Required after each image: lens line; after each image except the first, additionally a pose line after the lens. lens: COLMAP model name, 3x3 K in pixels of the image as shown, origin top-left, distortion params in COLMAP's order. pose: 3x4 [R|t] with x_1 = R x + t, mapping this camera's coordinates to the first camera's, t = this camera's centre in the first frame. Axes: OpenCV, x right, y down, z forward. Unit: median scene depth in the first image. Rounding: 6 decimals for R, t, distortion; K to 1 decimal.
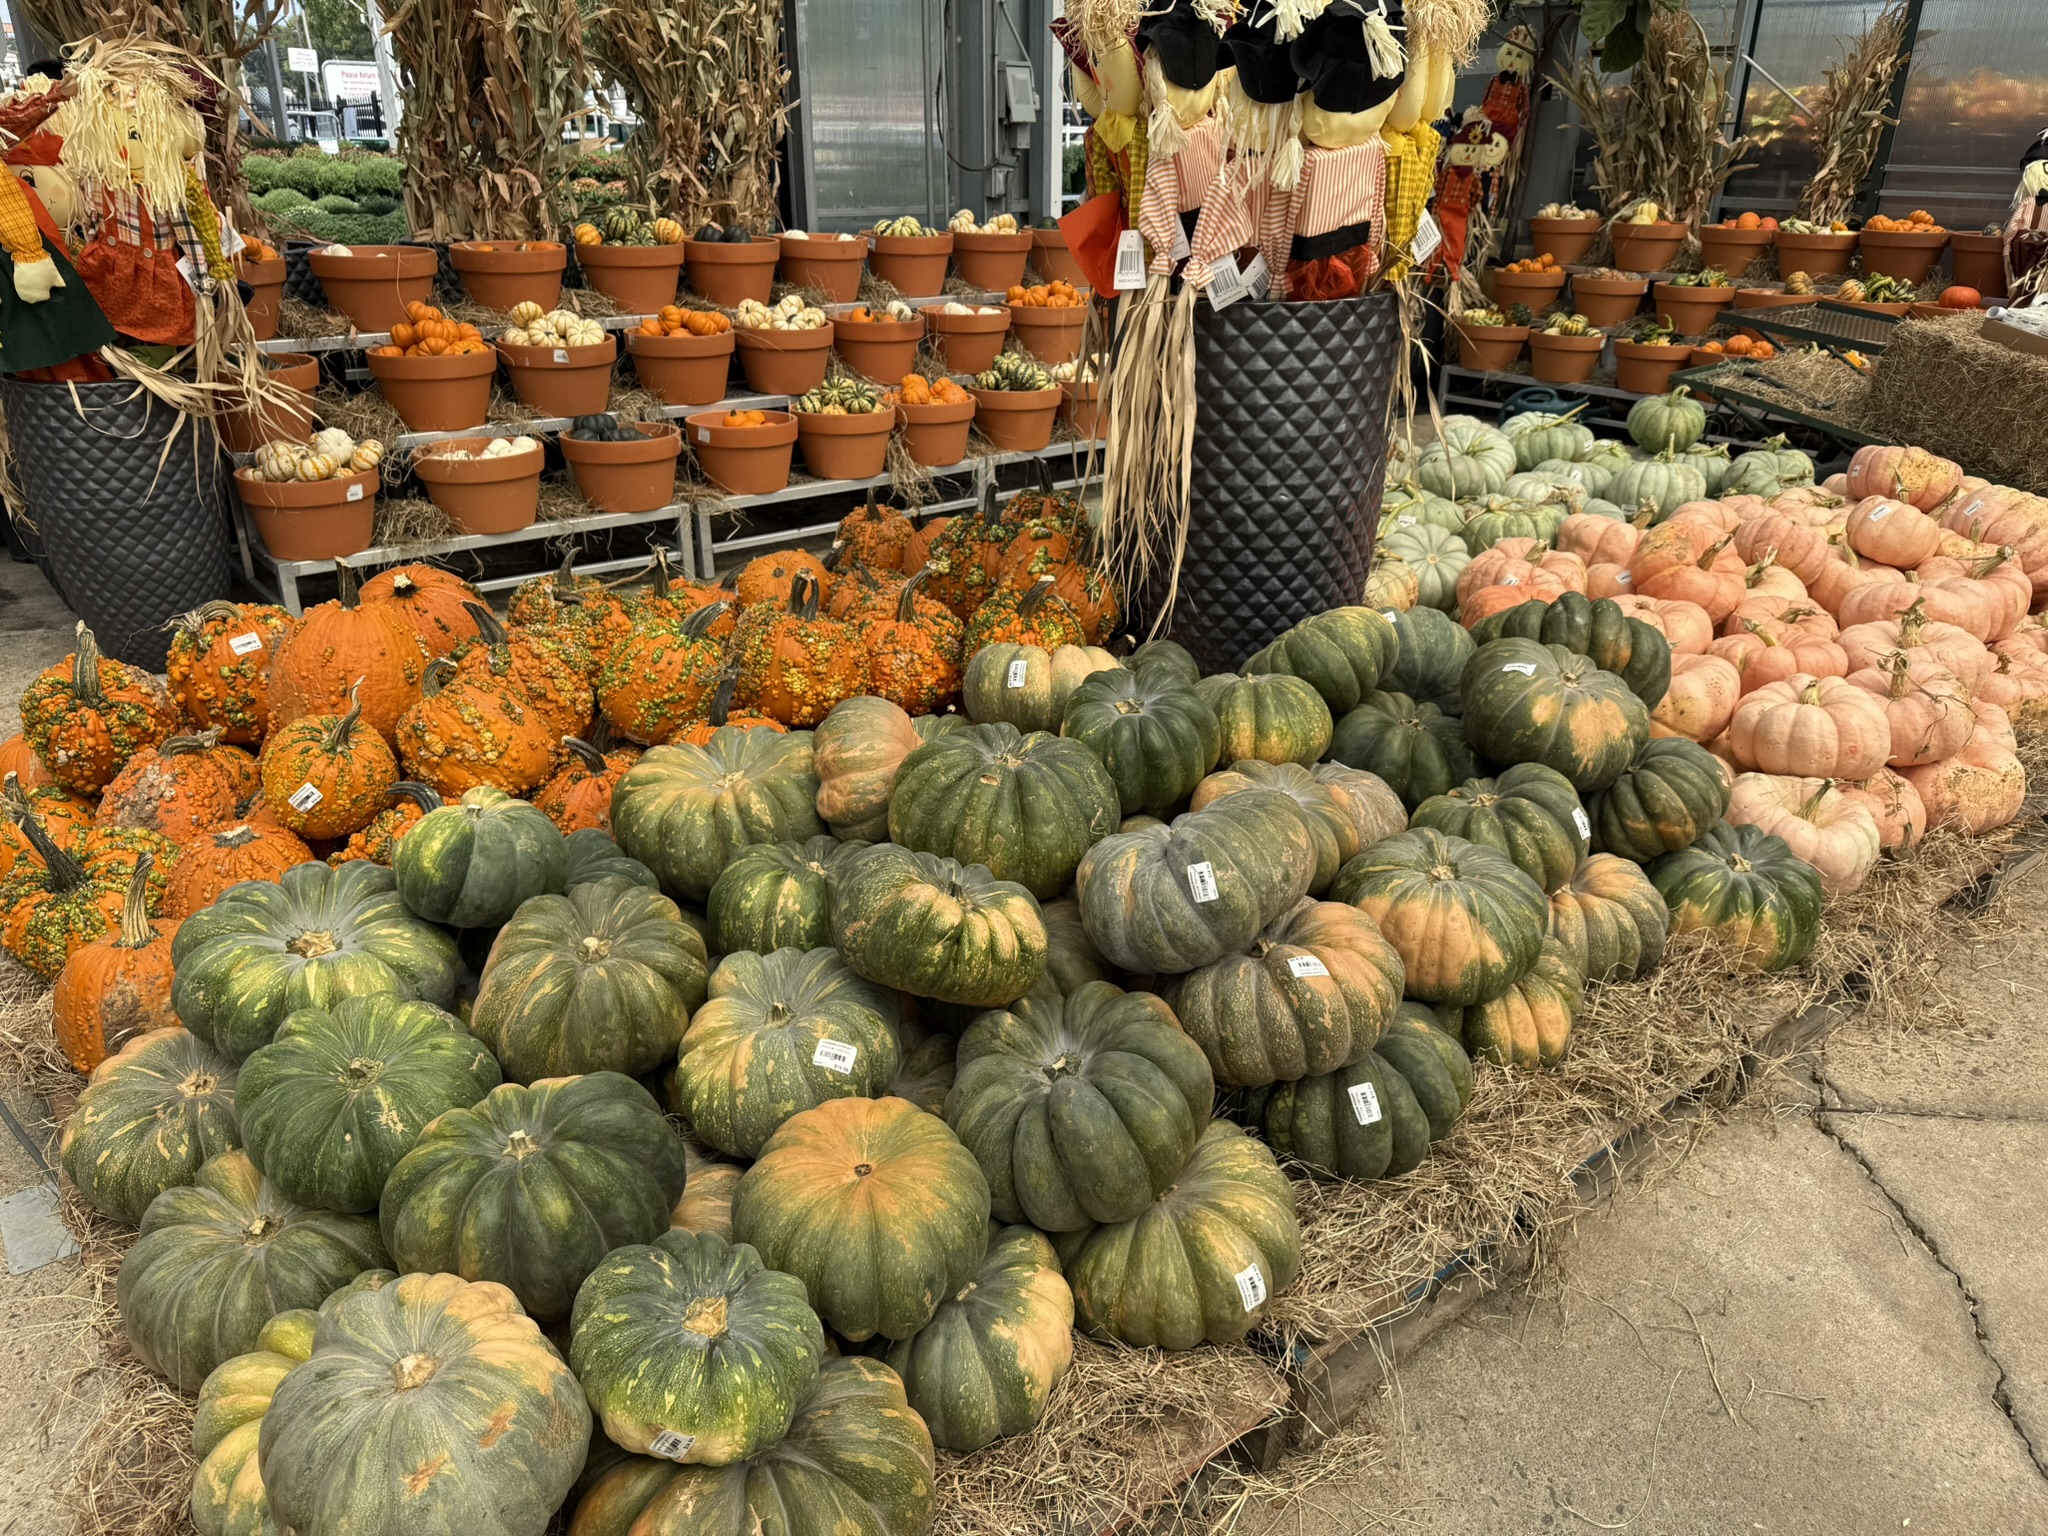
lens RADIAL K [[1450.1, 0, 1022.4], [0, 1450.1, 756.3], [0, 0, 1]] dist [0.005046, -0.002641]
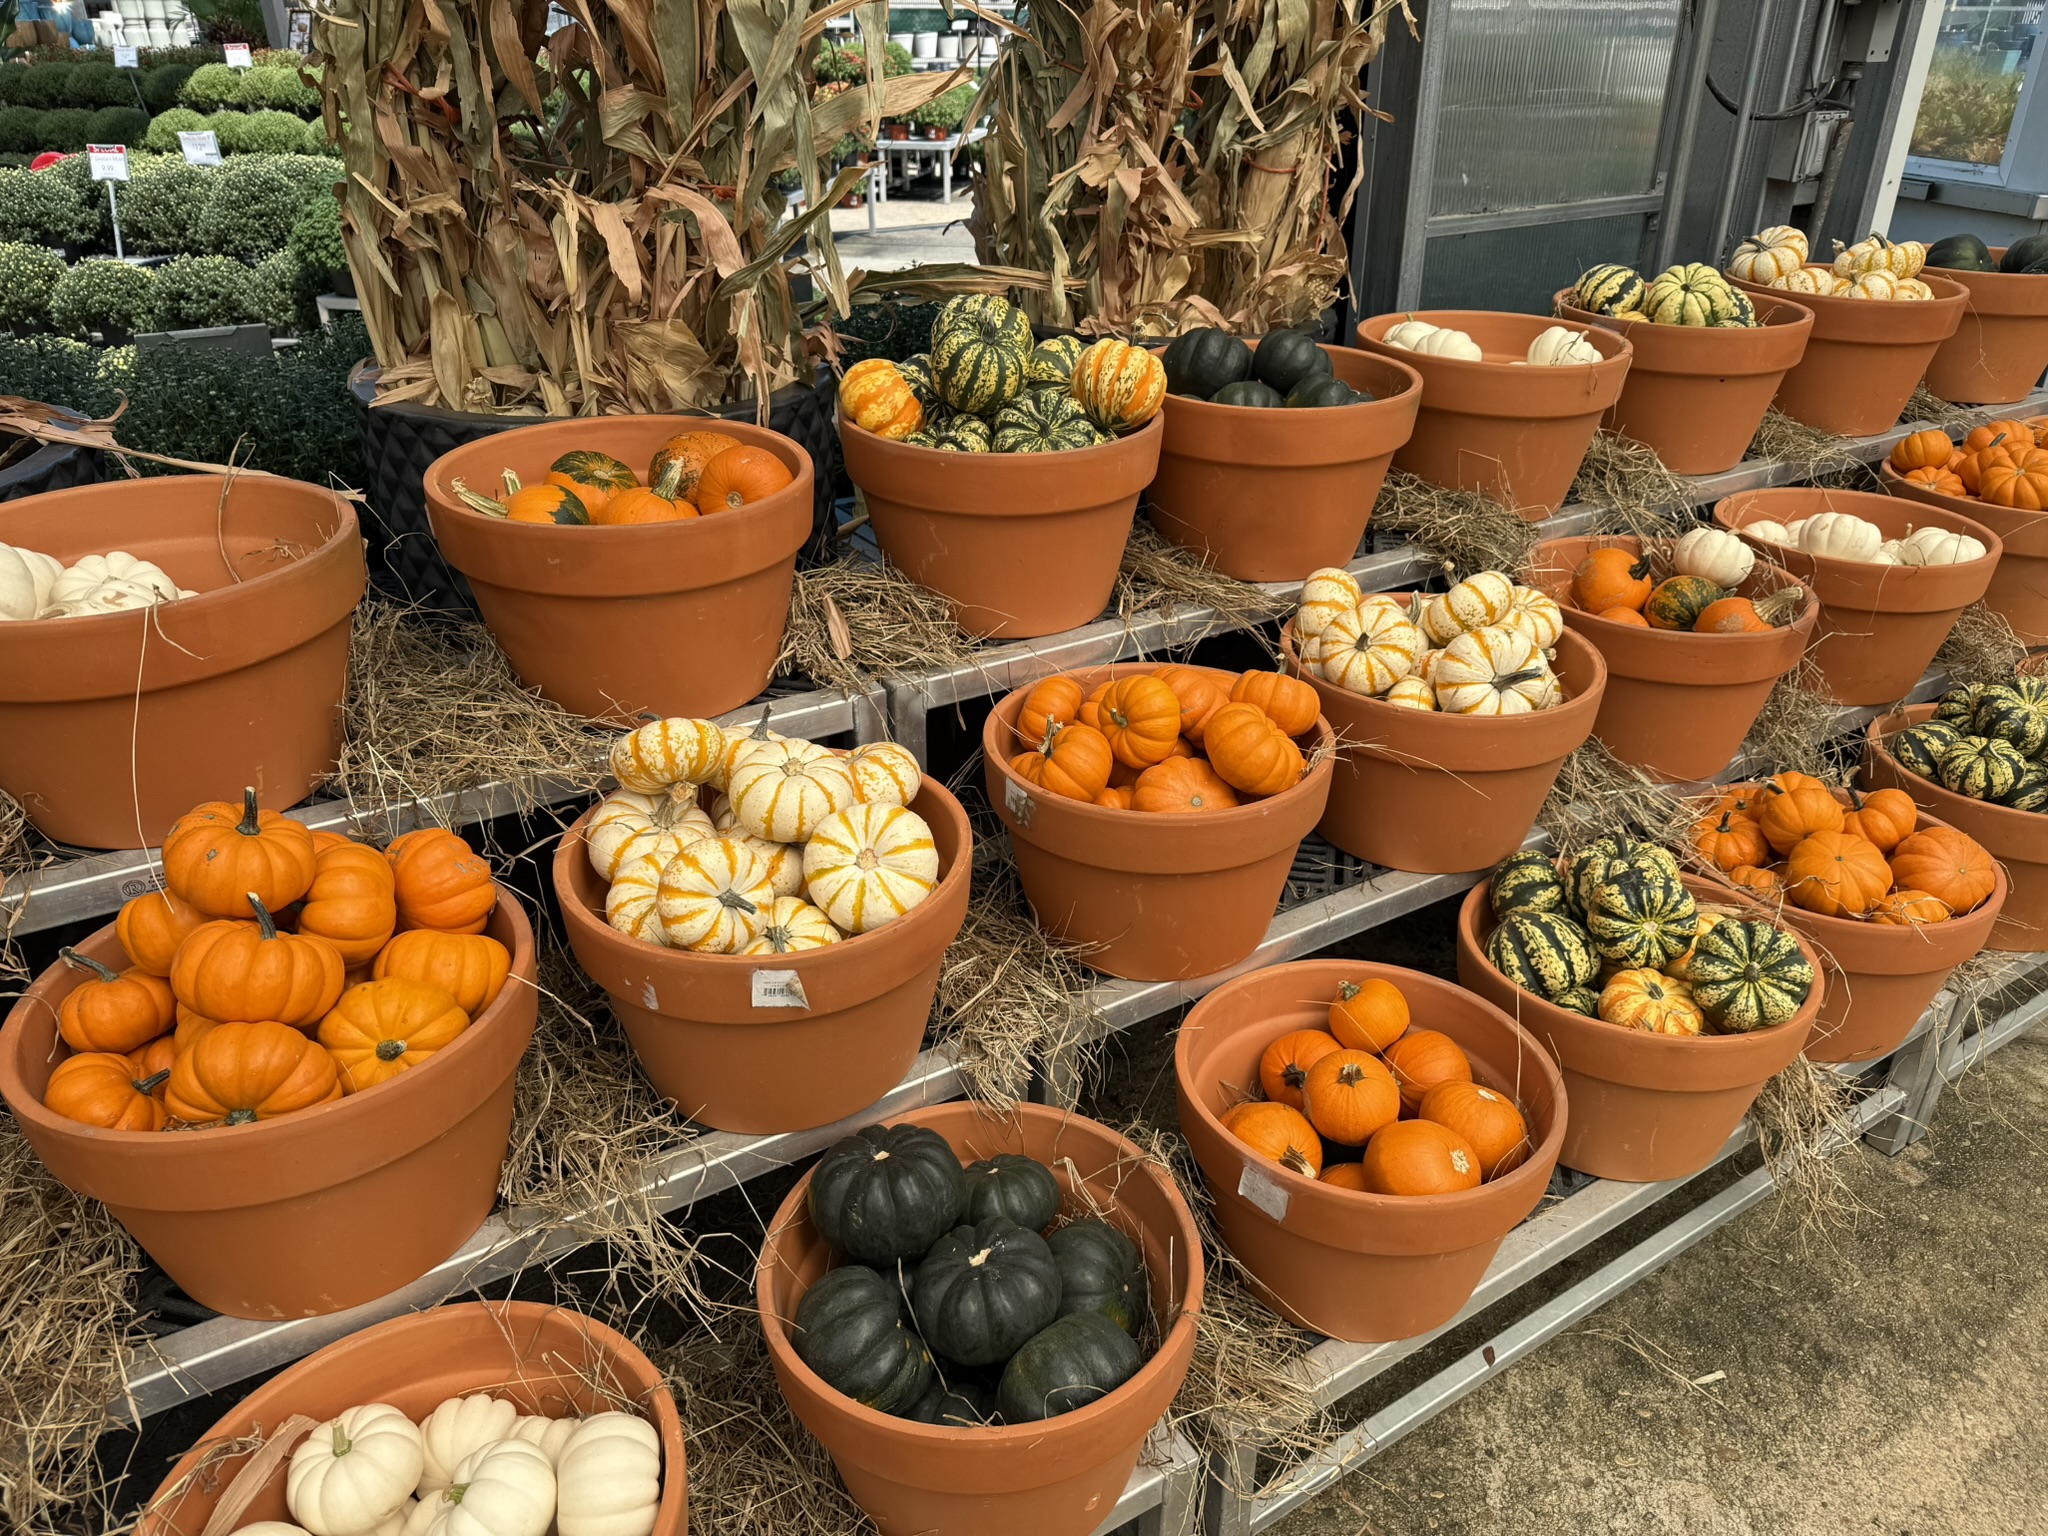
lens RADIAL K [[1450.1, 0, 1031.6], [0, 1450.1, 777.2], [0, 0, 1]] dist [0.005046, -0.002641]
pose [[0.988776, 0.057798, -0.137772, -0.217263], [-0.045770, 0.994986, 0.088928, -0.305144], [0.142221, -0.081624, 0.986464, 0.683239]]
